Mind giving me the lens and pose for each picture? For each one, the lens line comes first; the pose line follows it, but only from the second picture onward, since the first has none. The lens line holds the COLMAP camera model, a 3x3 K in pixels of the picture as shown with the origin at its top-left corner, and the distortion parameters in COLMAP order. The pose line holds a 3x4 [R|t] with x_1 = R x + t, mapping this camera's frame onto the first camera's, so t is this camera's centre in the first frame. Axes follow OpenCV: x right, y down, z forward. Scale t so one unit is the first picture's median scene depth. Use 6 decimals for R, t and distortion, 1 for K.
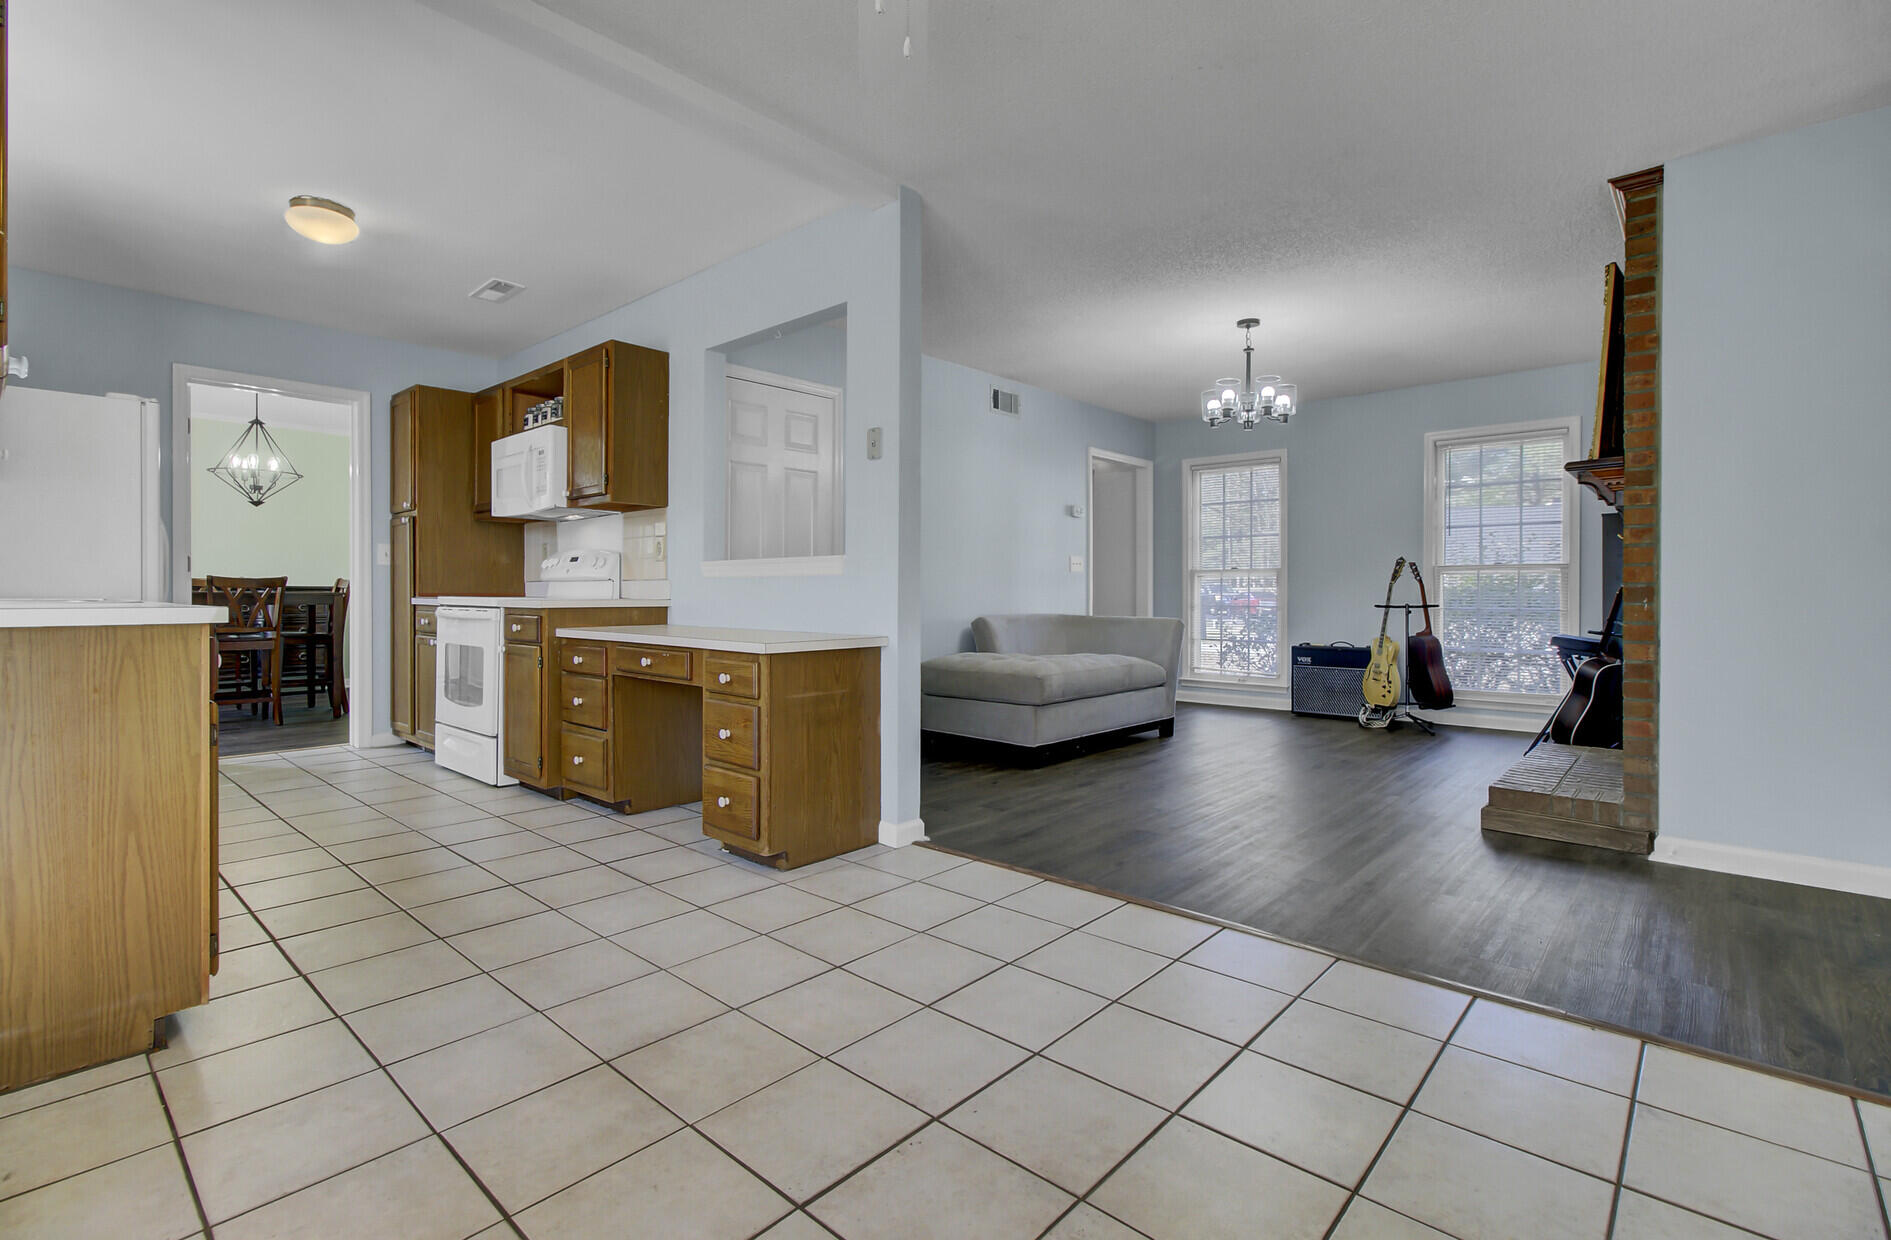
lens RADIAL K [[868.4, 0, 952.8], [0, 868.4, 605.1], [0, 0, 1]] dist [-0.011846, 0.002733]
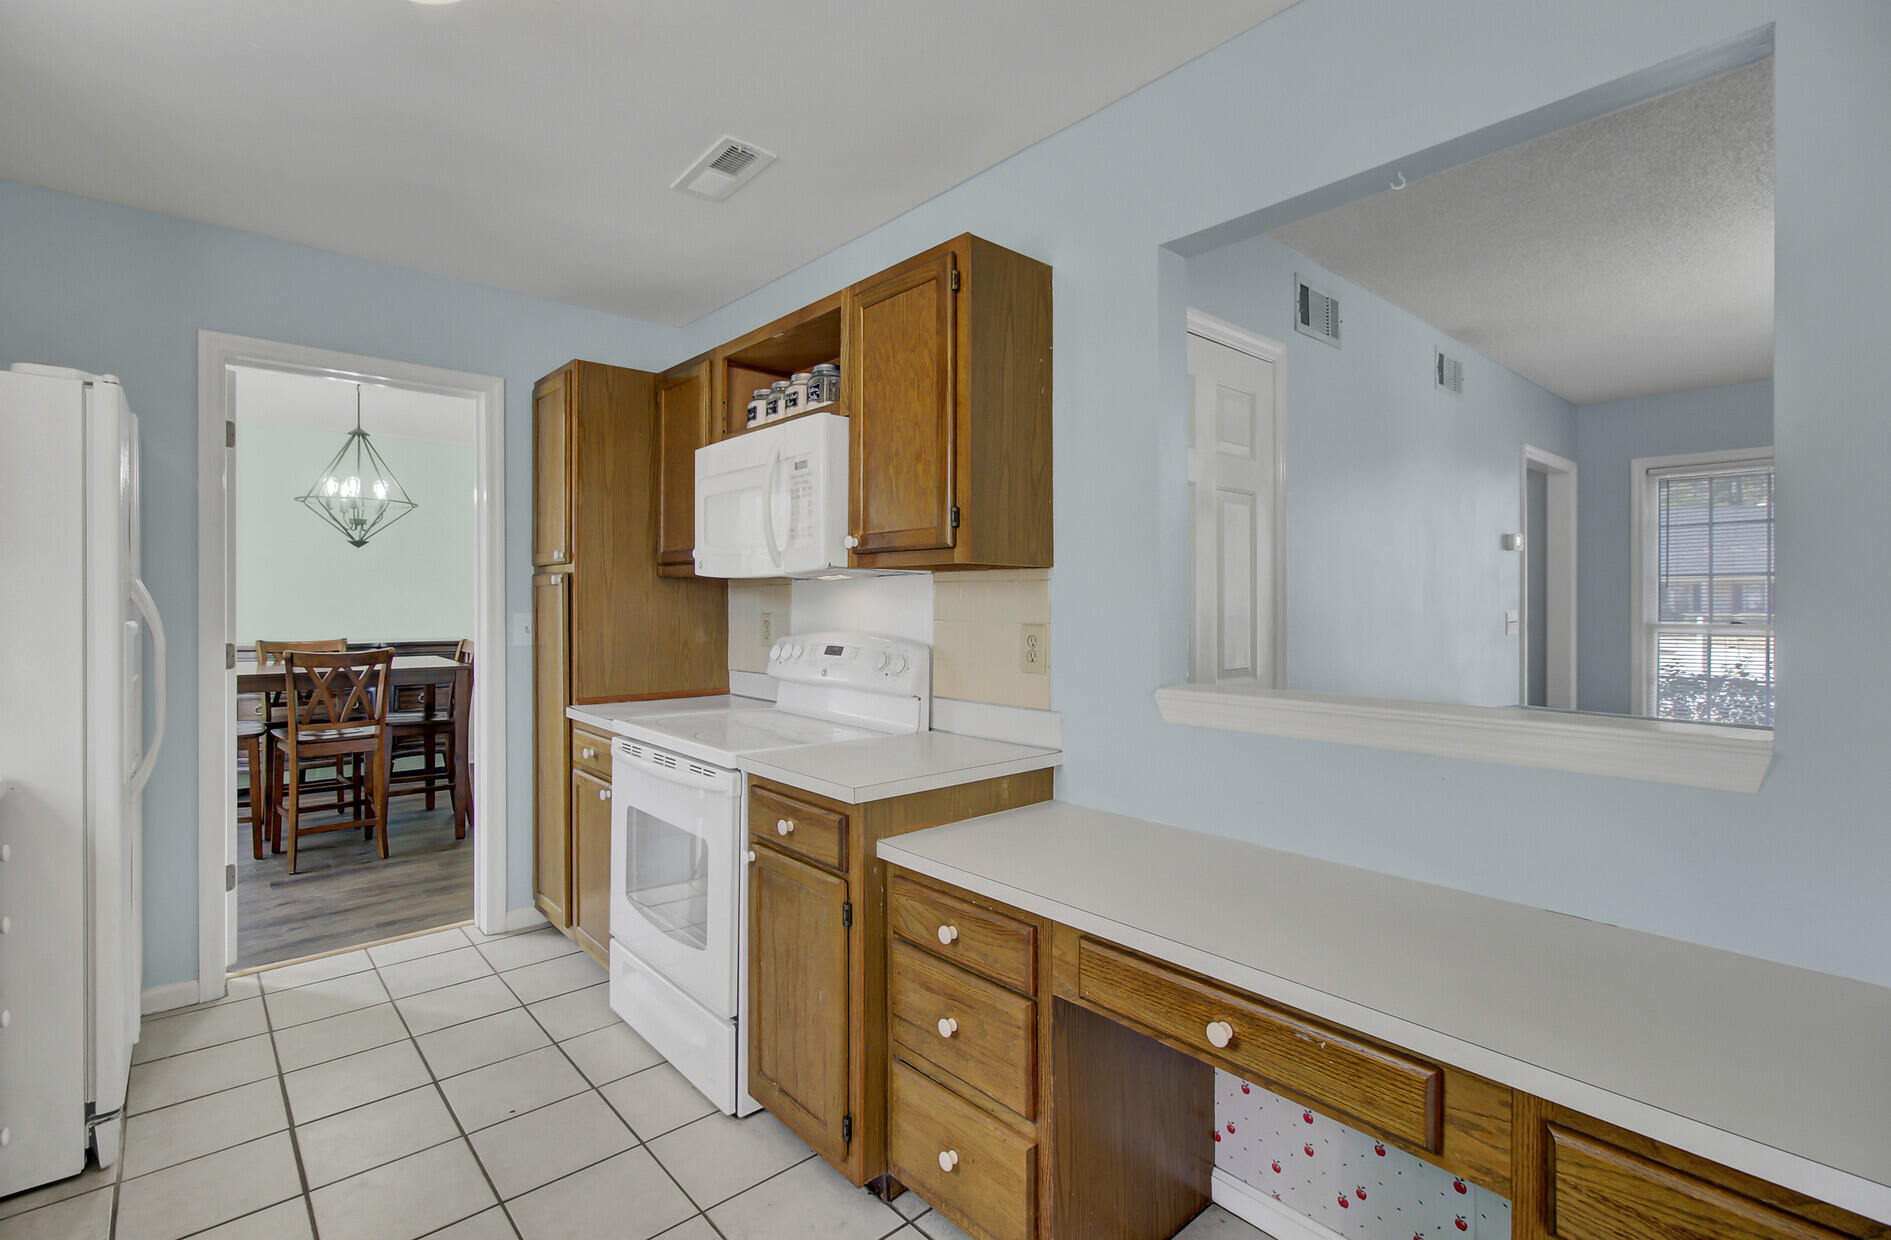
lens RADIAL K [[868.4, 0, 938.0], [0, 868.4, 614.2], [0, 0, 1]] dist [-0.011846, 0.002733]
pose [[0.992299, 0.000836, -0.123862, -0.286230], [-0.000684, 0.999999, 0.001268, -0.074926], [0.123863, -0.001174, 0.992299, 0.419509]]
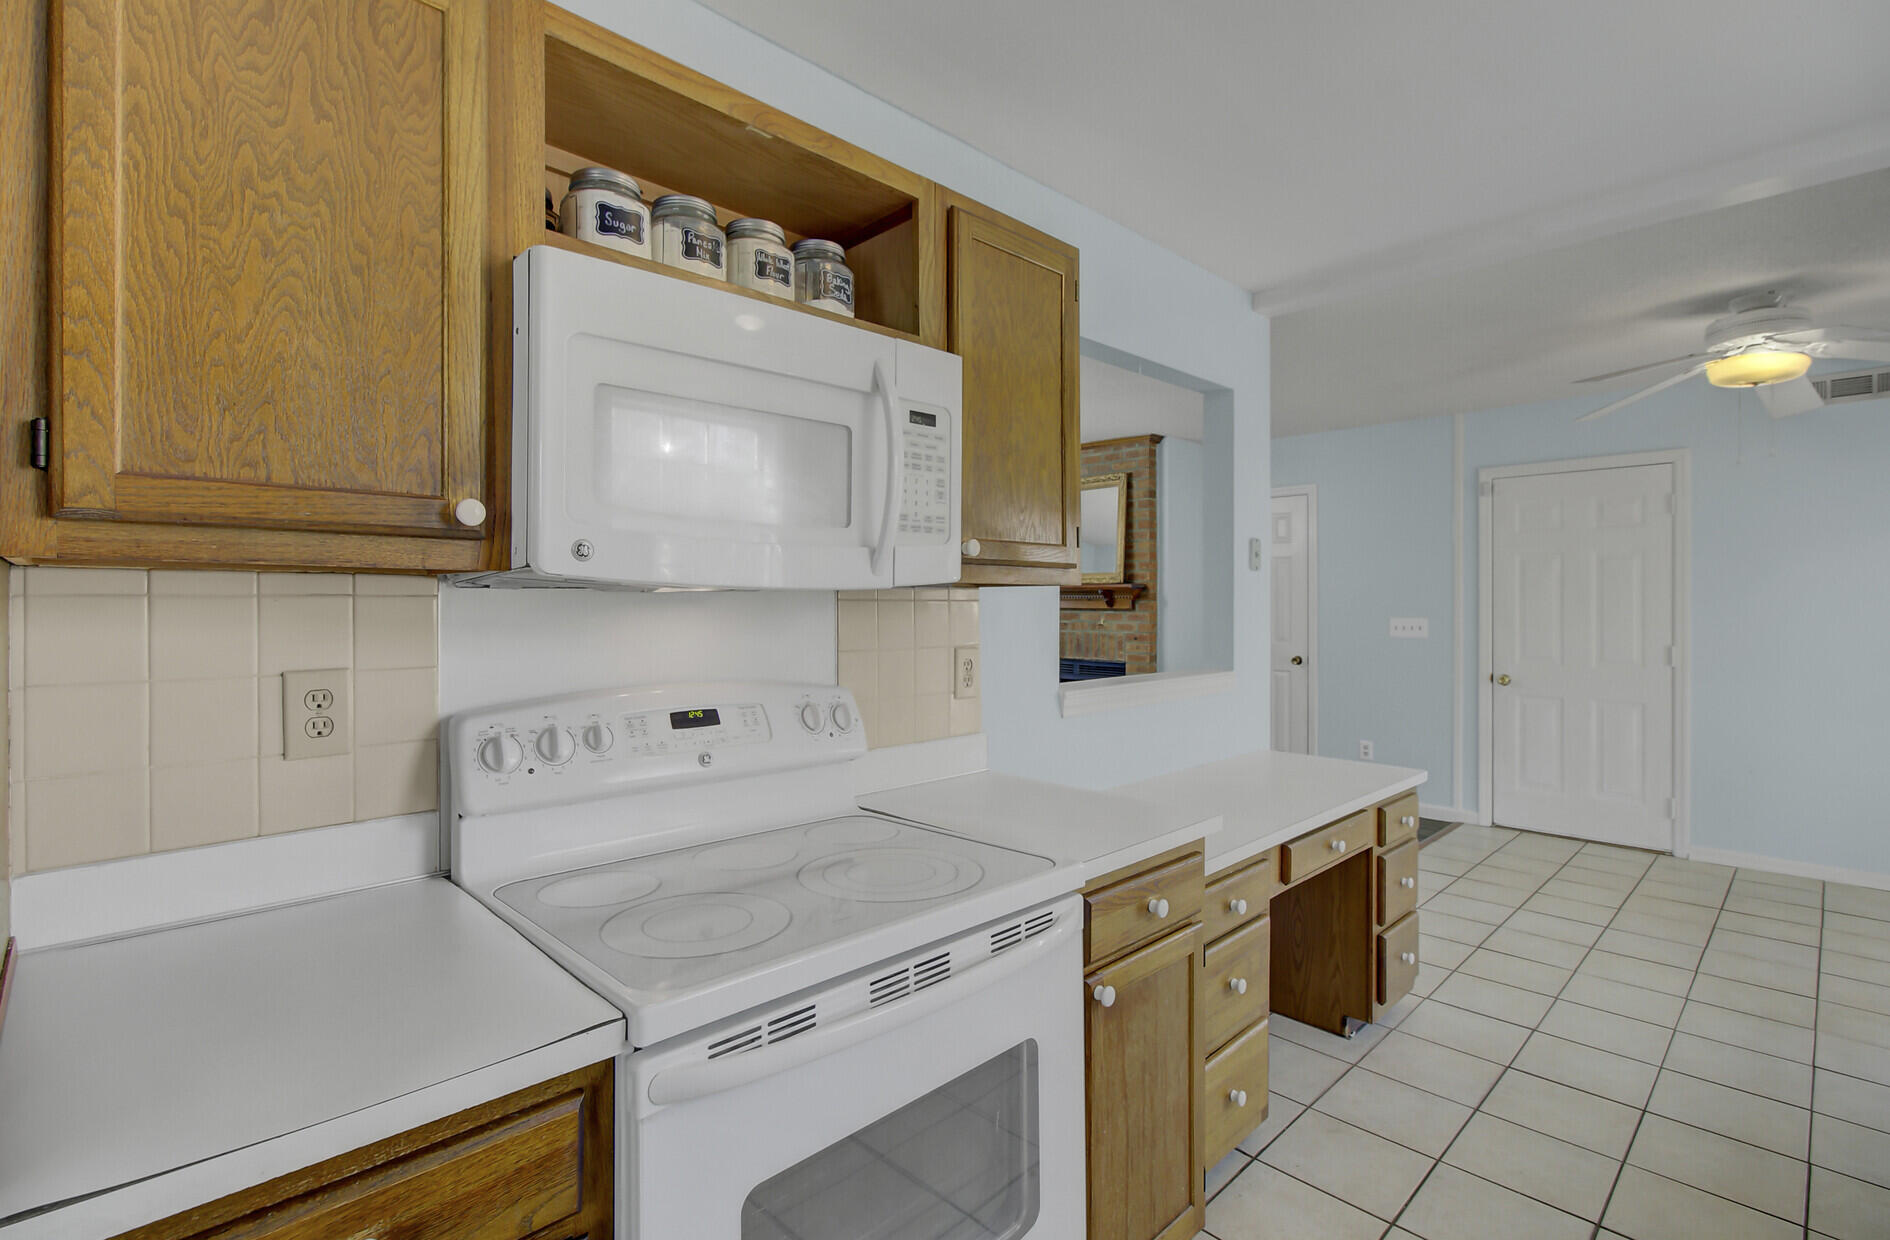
lens RADIAL K [[867.9, 0, 936.9], [0, 867.9, 608.4], [0, 0, 1]] dist [-0.011846, 0.002733]
pose [[0.079681, -0.012280, 0.996745, -0.726558], [0.009971, 0.999884, 0.011521, -0.093000], [-0.996771, 0.009020, 0.079794, 0.856528]]
